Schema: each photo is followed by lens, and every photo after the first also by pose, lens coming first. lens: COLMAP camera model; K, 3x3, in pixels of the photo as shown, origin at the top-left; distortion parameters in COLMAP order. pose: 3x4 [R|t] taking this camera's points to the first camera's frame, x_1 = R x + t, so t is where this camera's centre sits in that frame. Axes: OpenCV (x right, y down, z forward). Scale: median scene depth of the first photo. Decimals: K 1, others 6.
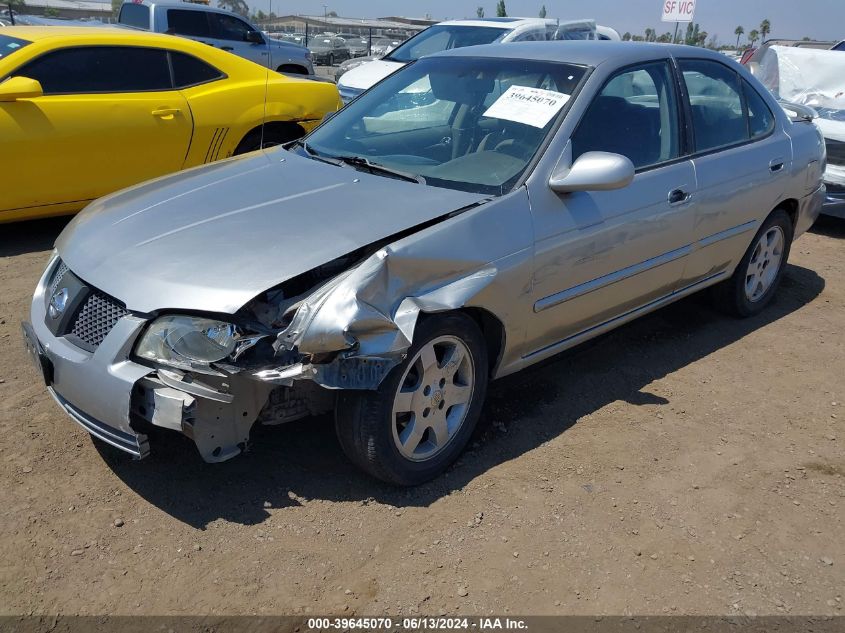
lens RADIAL K [[662.3, 0, 422.0], [0, 662.3, 323.8], [0, 0, 1]] dist [0.063431, -0.108456]
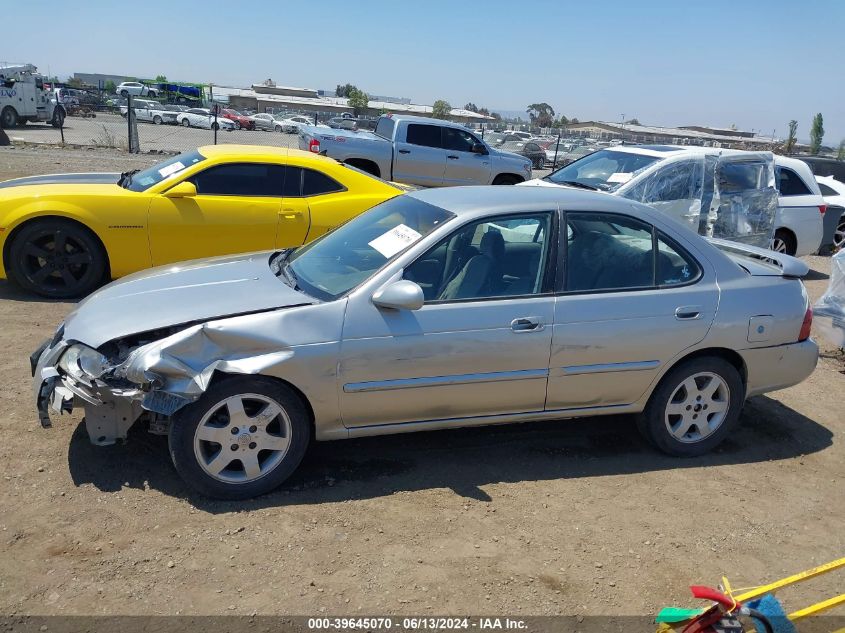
lens RADIAL K [[671.0, 0, 422.5], [0, 671.0, 316.5], [0, 0, 1]] dist [-0.010750, -0.002625]
pose [[0.912619, 0.140195, -0.384020, 0.823240], [-0.195036, 0.974876, -0.107602, -0.054934], [0.359287, 0.173098, 0.917033, -0.176368]]
